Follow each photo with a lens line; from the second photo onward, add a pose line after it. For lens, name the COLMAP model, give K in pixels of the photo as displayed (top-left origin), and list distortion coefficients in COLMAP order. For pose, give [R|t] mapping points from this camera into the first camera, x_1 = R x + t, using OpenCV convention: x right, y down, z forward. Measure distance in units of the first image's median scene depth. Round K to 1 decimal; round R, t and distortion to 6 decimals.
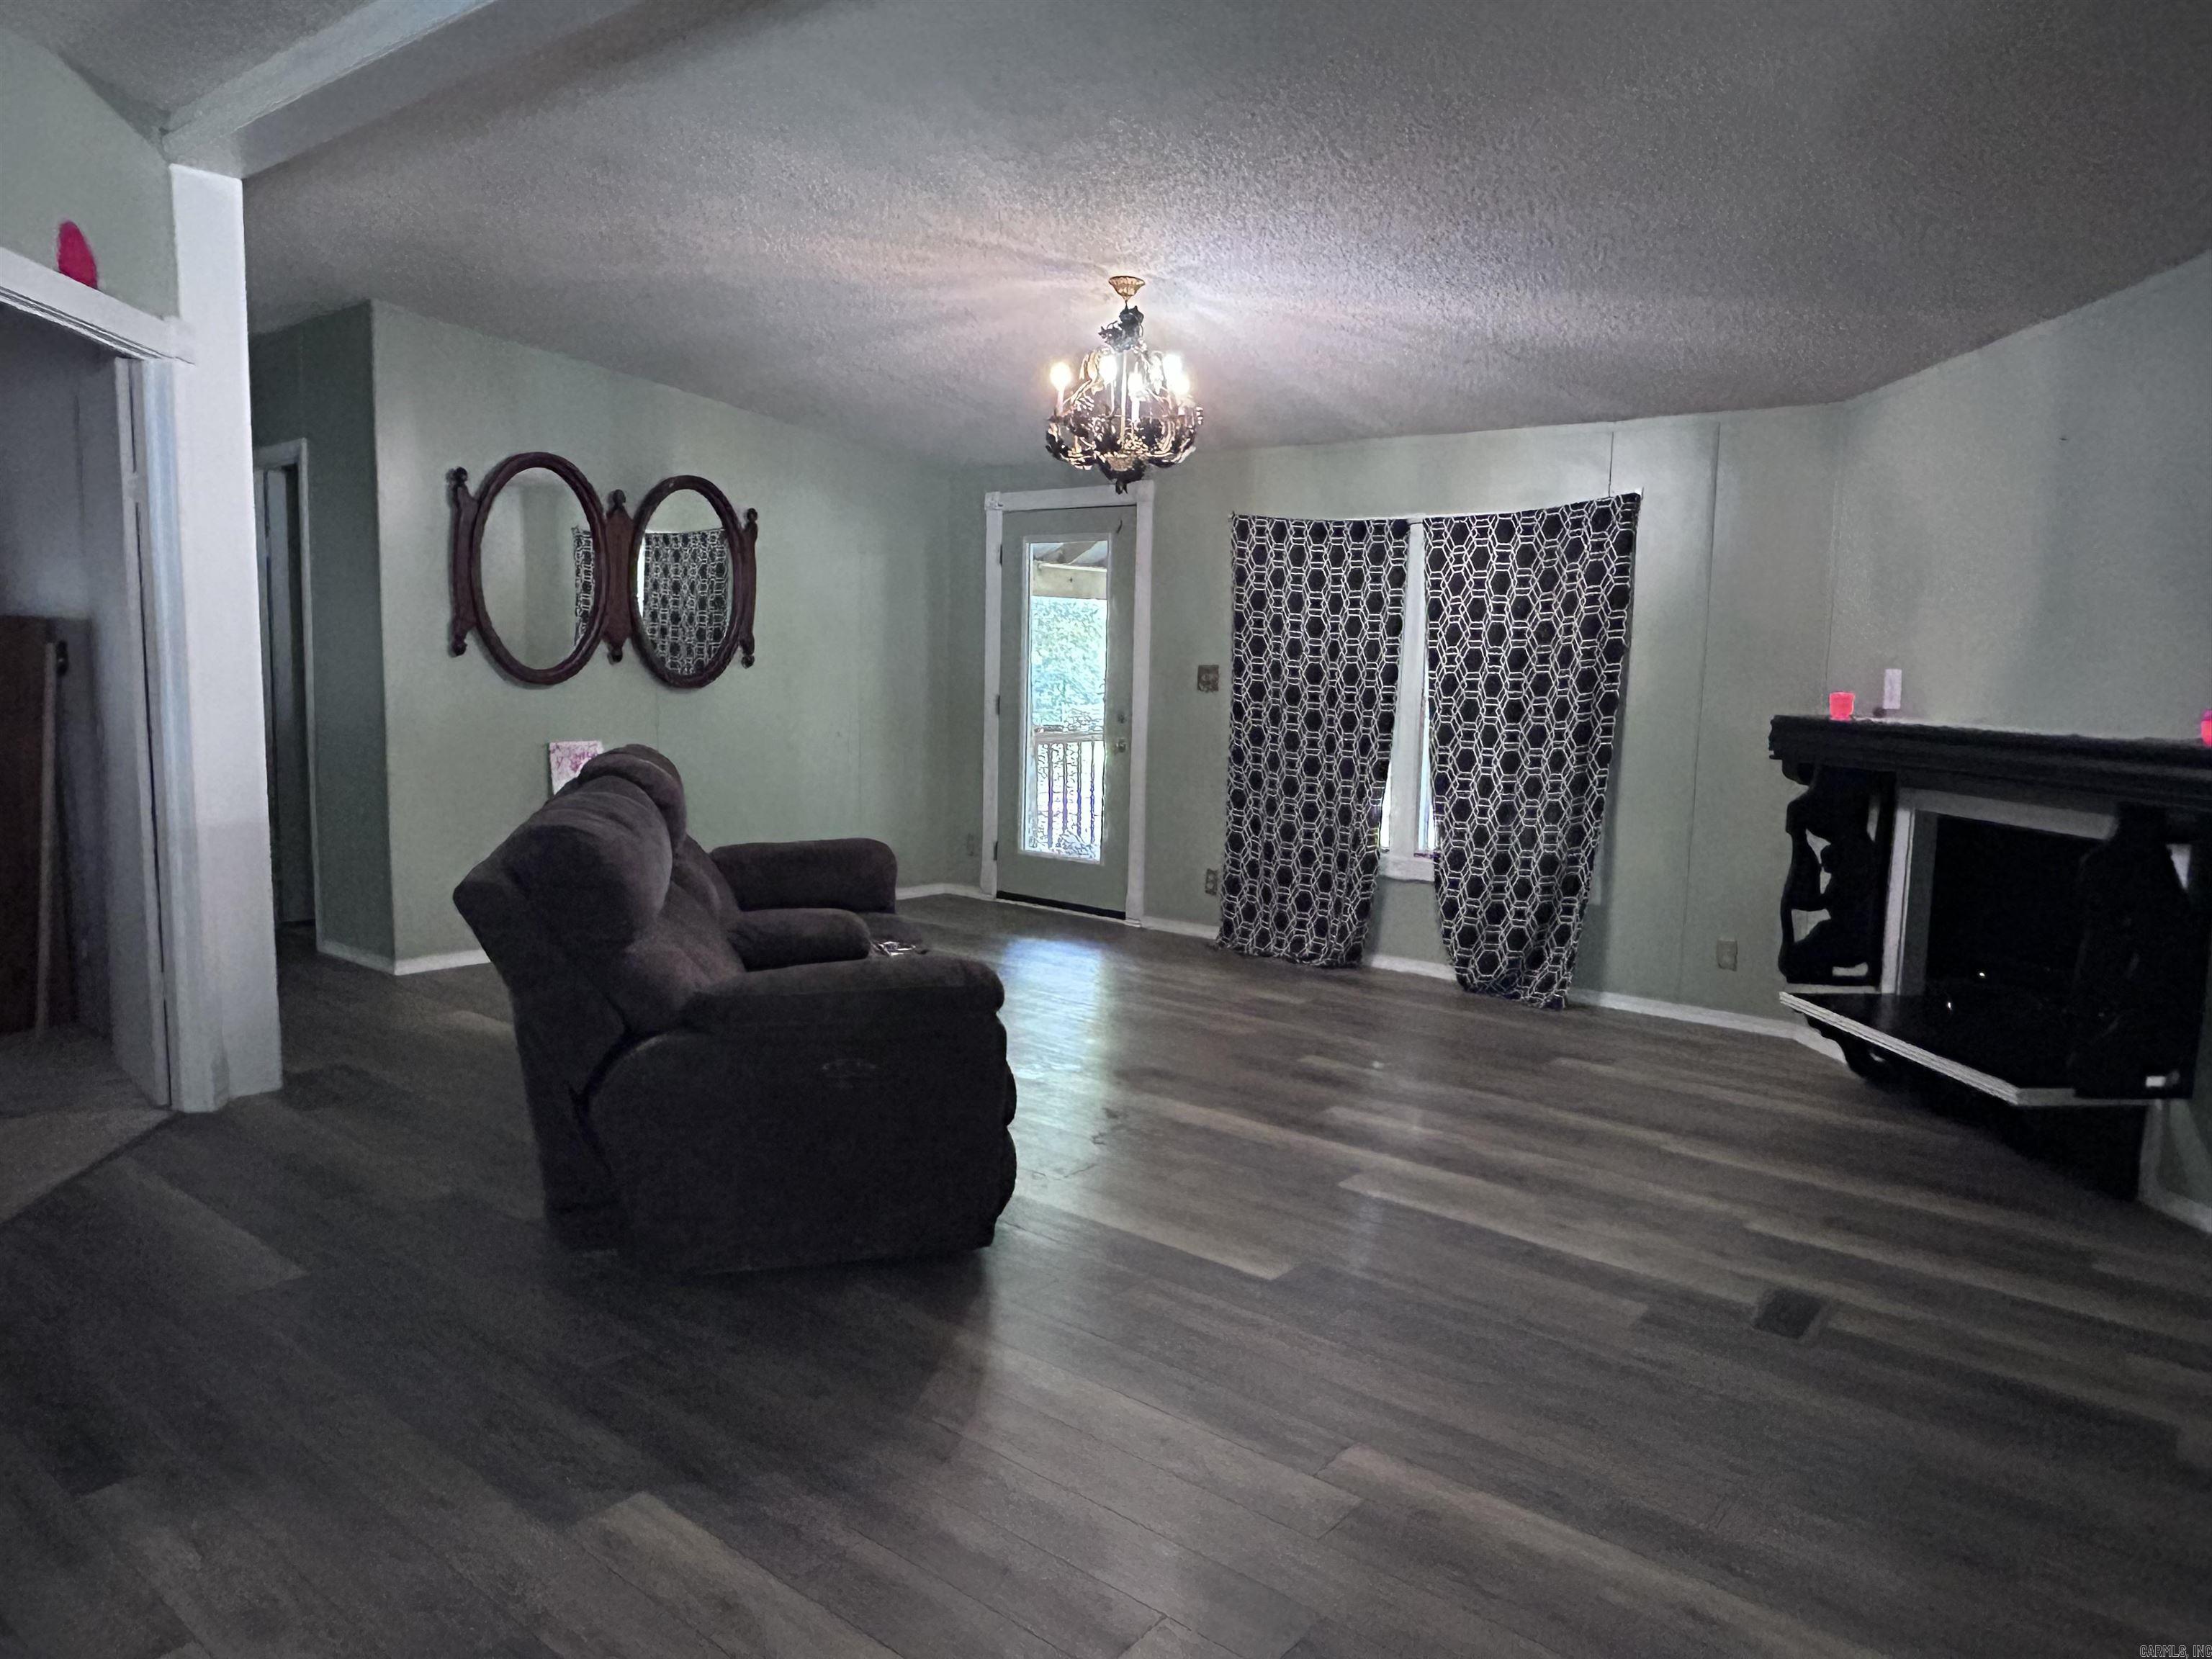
lens RADIAL K [[1497.8, 0, 1100.5], [0, 1497.8, 835.0], [0, 0, 1]] dist [-0.022419, 0.000768]
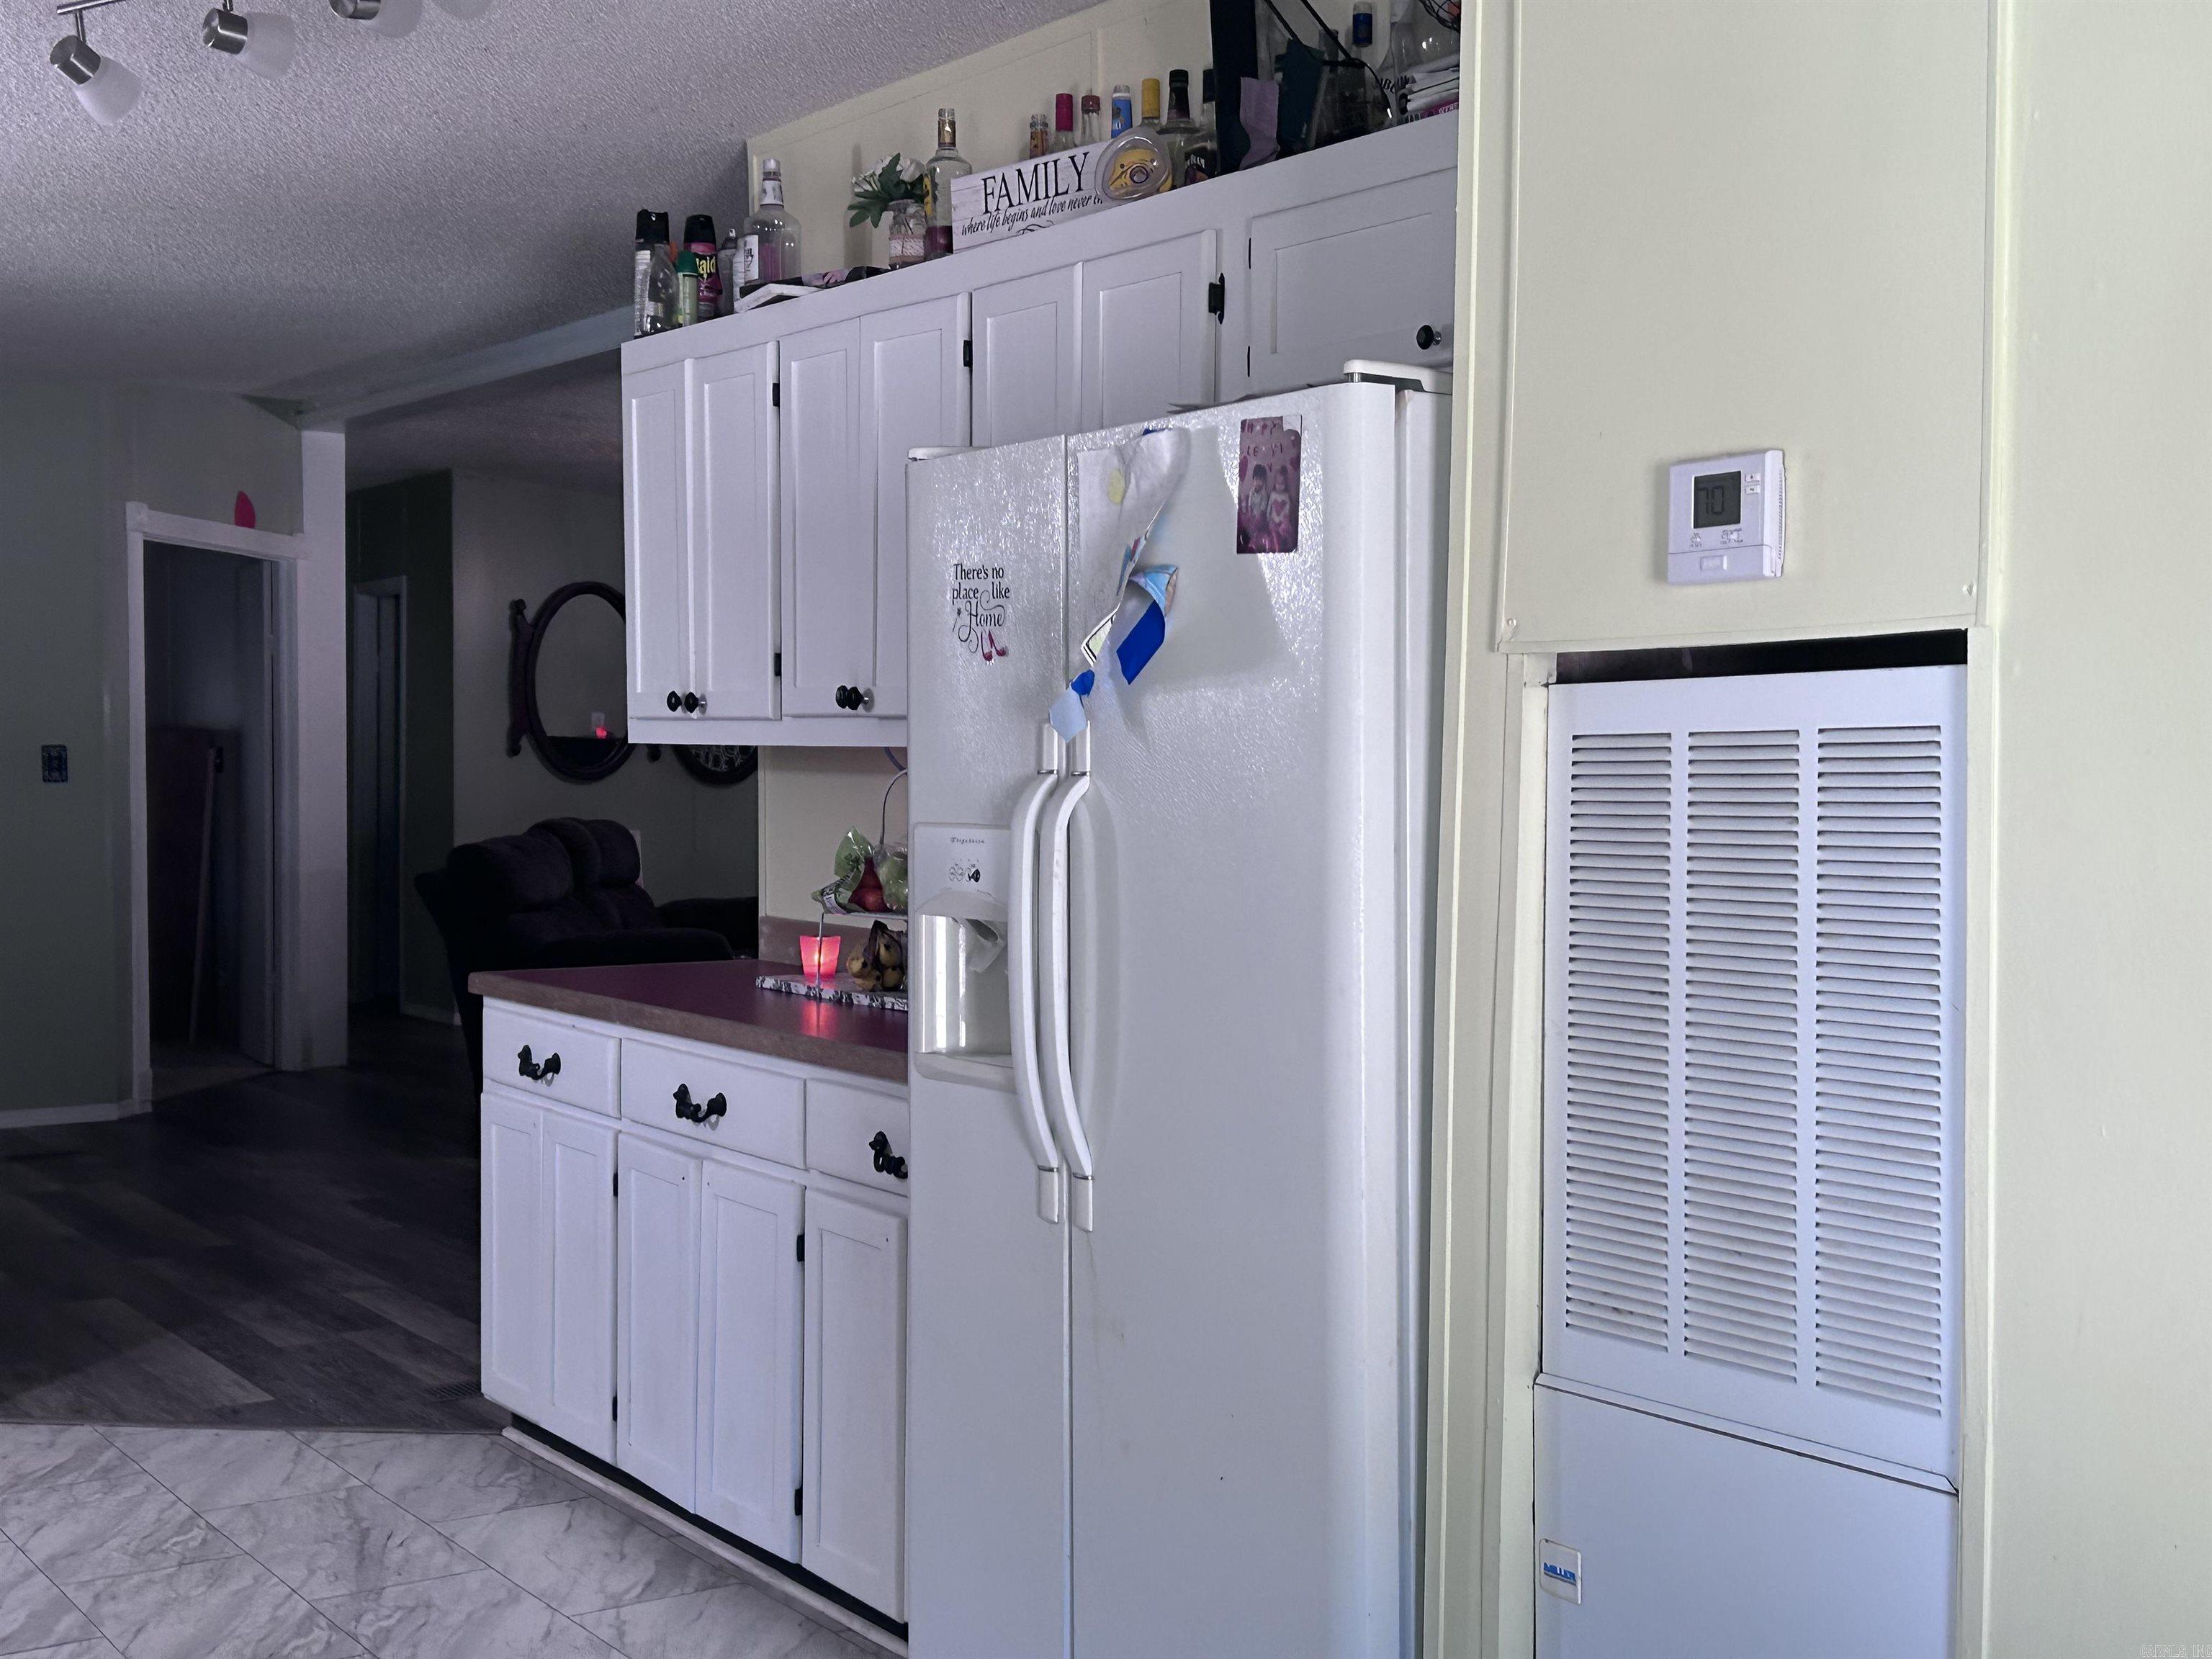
lens RADIAL K [[2700.0, 0, 1106.0], [0, 2700.0, 831.9], [0, 0, 1]] dist [0.002124, 0.000000]
pose [[0.961757, -0.001364, -0.273900, 0.590544], [-0.023094, 0.996023, -0.086051, 0.110157], [0.272928, 0.089086, 0.957901, -0.891739]]
